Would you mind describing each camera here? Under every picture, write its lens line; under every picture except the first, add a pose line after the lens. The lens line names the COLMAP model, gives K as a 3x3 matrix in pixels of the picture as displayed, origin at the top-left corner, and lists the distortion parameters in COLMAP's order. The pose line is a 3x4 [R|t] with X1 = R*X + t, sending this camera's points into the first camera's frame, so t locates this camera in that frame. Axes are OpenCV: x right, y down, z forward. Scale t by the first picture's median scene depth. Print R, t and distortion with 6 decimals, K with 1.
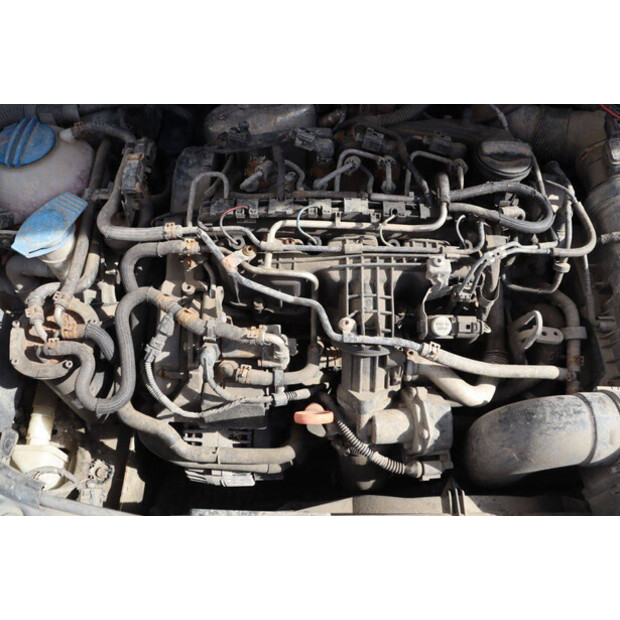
lens RADIAL K [[509.2, 0, 310.0], [0, 509.2, 310.0], [0, 0, 1]] dist [-0.188901, 0.164814]
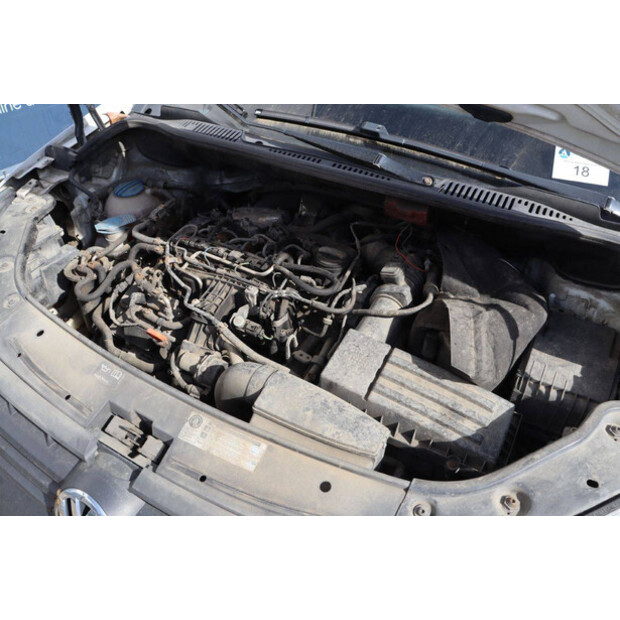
lens RADIAL K [[509.2, 0, 310.0], [0, 509.2, 310.0], [0, 0, 1]] dist [-0.188901, 0.164814]
pose [[0.875462, 0.313342, -0.367945, 1.094659], [-0.413355, 0.879953, -0.234138, 0.303574], [0.250409, 0.357070, 0.899887, -0.554225]]
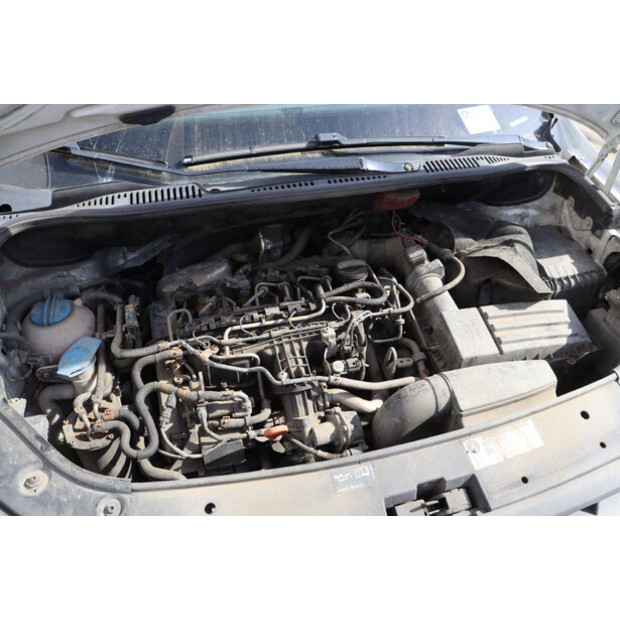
lens RADIAL K [[509.2, 0, 310.0], [0, 509.2, 310.0], [0, 0, 1]] dist [-0.188901, 0.164814]
pose [[0.960257, -0.174525, 0.217827, -0.157353], [0.236771, 0.922588, -0.304583, 0.338582], [-0.147807, 0.344053, 0.927243, -0.592940]]
